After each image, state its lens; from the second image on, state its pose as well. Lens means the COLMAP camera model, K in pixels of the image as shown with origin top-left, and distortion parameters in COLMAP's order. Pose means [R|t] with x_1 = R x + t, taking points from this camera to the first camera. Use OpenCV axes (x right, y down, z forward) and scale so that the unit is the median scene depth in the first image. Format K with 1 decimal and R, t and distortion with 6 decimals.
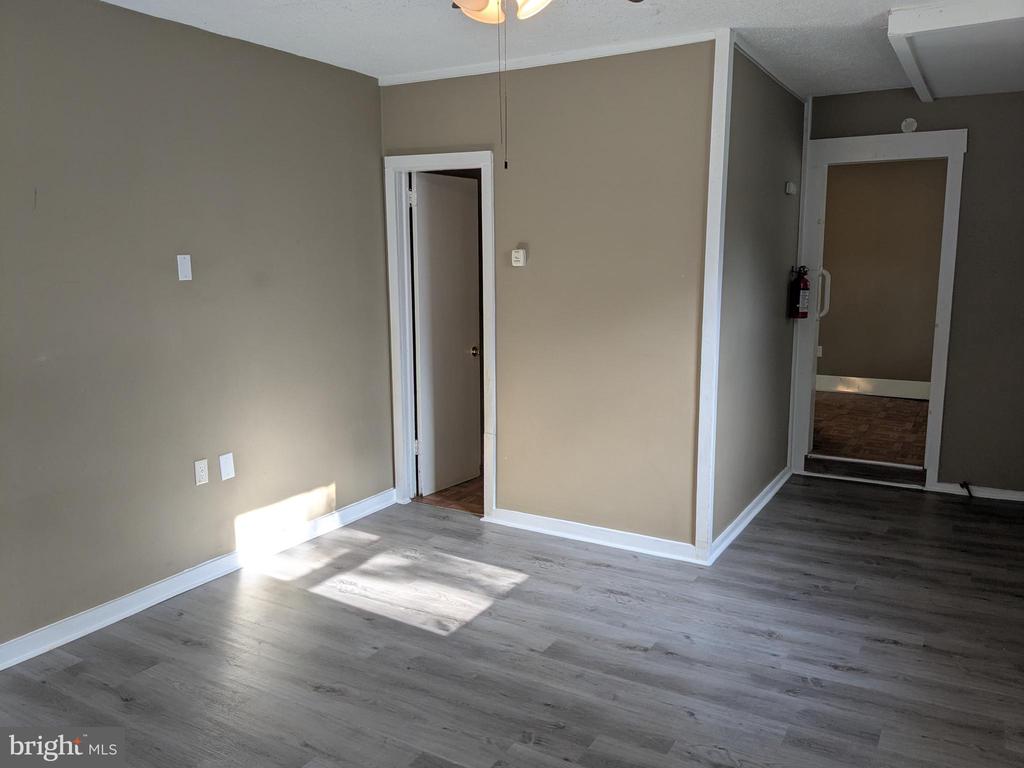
lens RADIAL K [[823.4, 0, 512.0], [0, 823.4, 384.0], [0, 0, 1]] dist [0.071417, -0.122288]
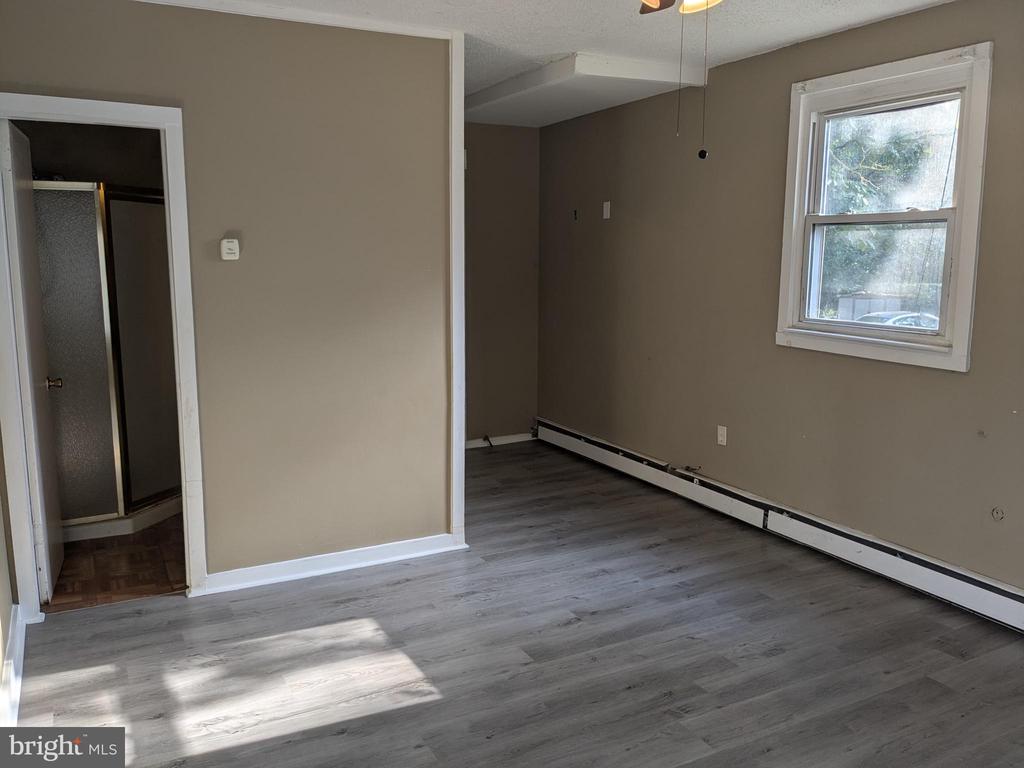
lens RADIAL K [[823.4, 0, 512.0], [0, 823.4, 384.0], [0, 0, 1]] dist [0.071417, -0.122288]
pose [[0.521442, -0.128285, 0.843588, -0.609258], [0.133092, 0.988762, 0.068095, -0.049153], [-0.842843, 0.076767, 0.532655, 0.402536]]
